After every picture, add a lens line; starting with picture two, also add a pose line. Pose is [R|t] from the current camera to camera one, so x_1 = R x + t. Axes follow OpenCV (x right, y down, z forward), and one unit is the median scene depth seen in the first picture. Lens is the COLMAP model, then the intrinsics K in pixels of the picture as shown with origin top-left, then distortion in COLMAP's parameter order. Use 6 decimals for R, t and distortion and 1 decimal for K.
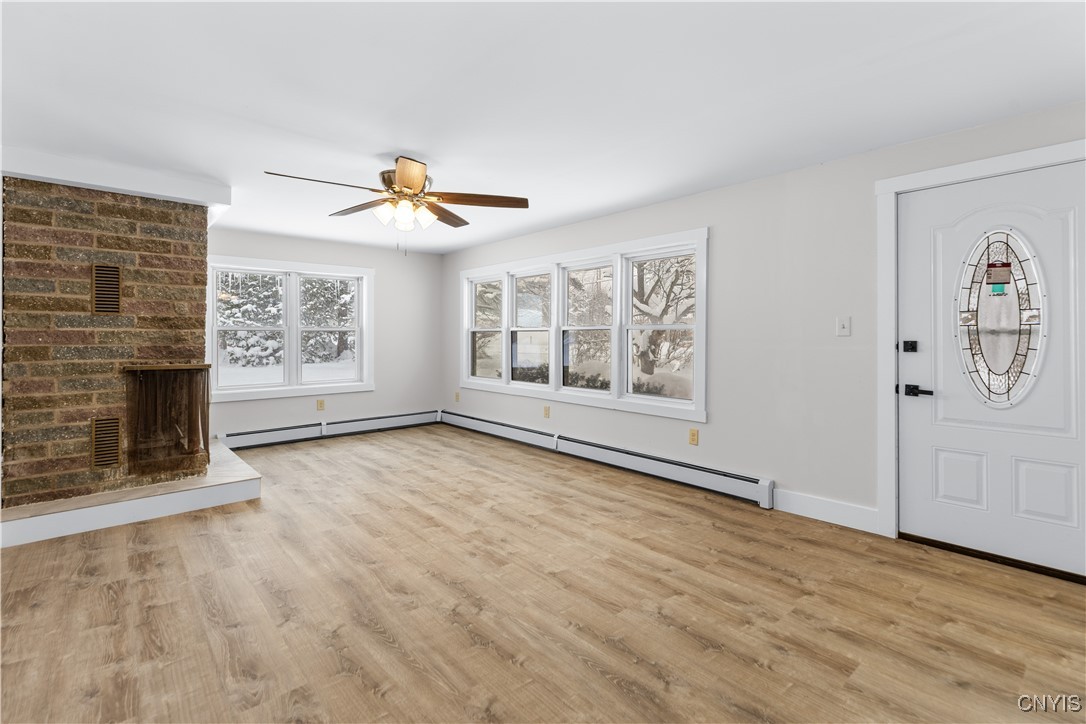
lens RADIAL K [[514.5, 0, 565.1], [0, 514.5, 335.3], [0, 0, 1]] dist [0.006473, 0.001675]
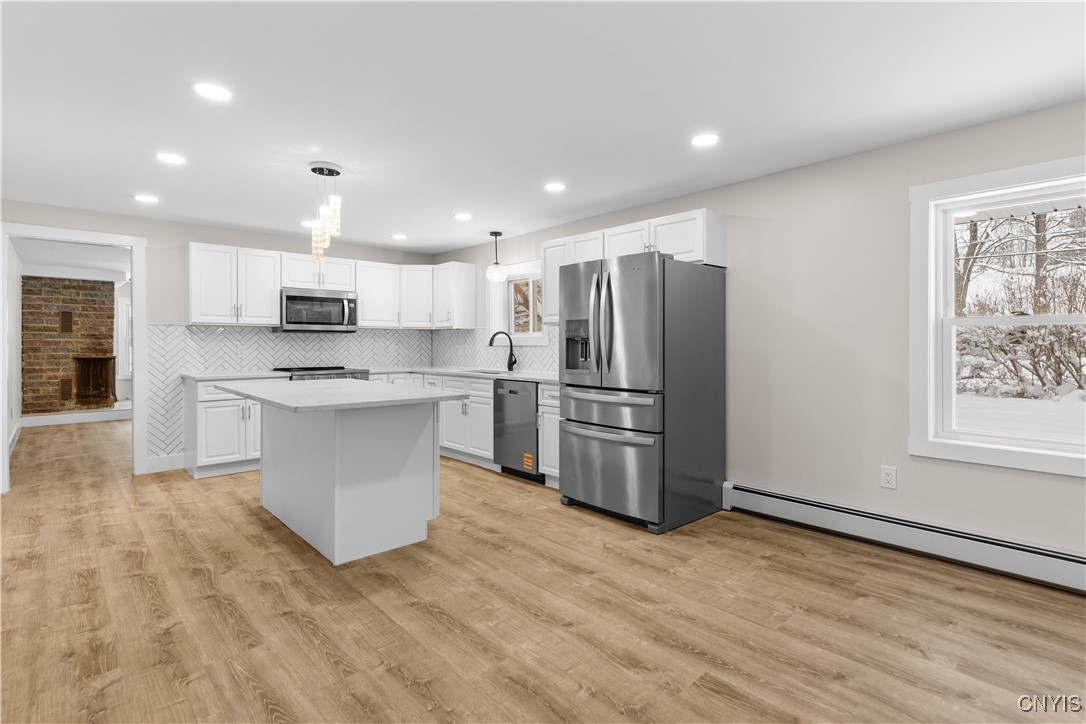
lens RADIAL K [[508.1, 0, 548.4], [0, 508.1, 345.1], [0, 0, 1]] dist [0.005171, -0.000915]
pose [[0.999910, -0.005636, 0.012155, 1.239071], [0.005679, 0.999978, -0.003490, 0.033607], [-0.012135, 0.003559, 0.999920, -1.301916]]
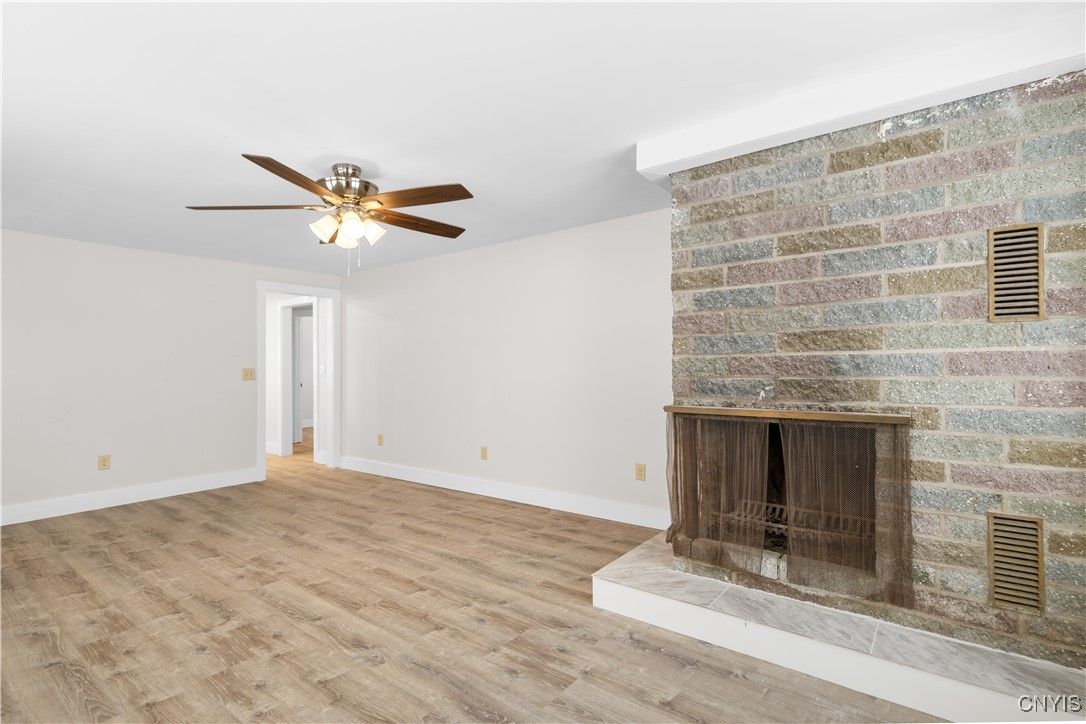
lens RADIAL K [[508.1, 0, 551.5], [0, 508.1, 364.5], [0, 0, 1]] dist [0.005171, -0.000915]
pose [[-0.981701, 0.010937, -0.190114, -0.471846], [0.012383, 0.999903, -0.006417, 0.003942], [0.190025, -0.008654, -0.981741, 1.874511]]
